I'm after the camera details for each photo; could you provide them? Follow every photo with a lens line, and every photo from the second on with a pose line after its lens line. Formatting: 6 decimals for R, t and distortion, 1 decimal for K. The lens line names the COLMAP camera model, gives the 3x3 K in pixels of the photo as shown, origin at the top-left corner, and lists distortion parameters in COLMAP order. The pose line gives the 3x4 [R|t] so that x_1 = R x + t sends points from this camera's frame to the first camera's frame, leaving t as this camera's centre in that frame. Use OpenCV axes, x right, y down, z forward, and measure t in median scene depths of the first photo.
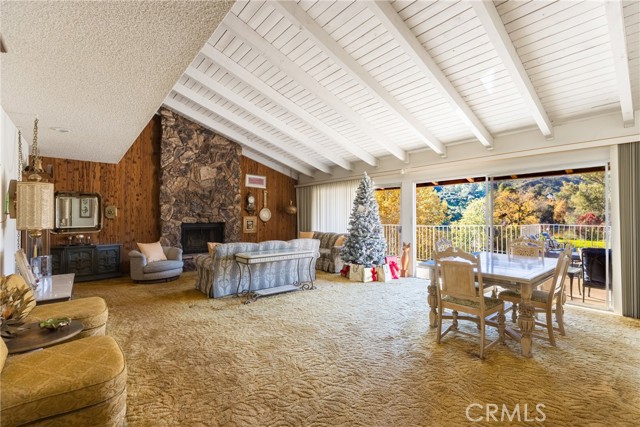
lens RADIAL K [[284.7, 0, 322.5], [0, 284.7, 213.2], [0, 0, 1]] dist [0.005128, -0.000028]
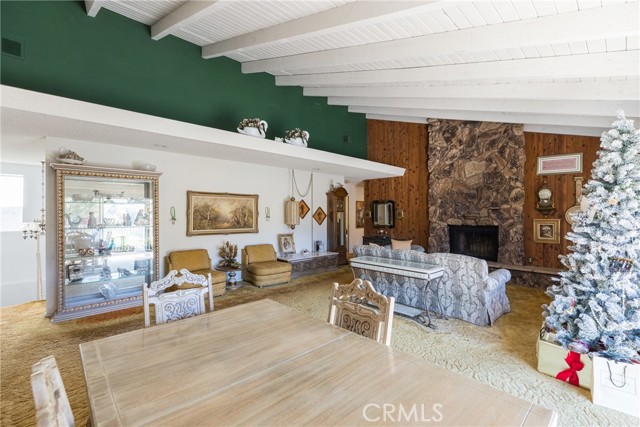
lens RADIAL K [[286.9, 0, 322.5], [0, 286.9, 212.0], [0, 0, 1]] dist [0.003836, -0.000096]
pose [[0.060660, -0.008034, -0.998126, 0.462045], [0.011799, 0.999904, -0.007331, -0.006602], [0.998089, -0.011332, 0.060749, 0.503608]]
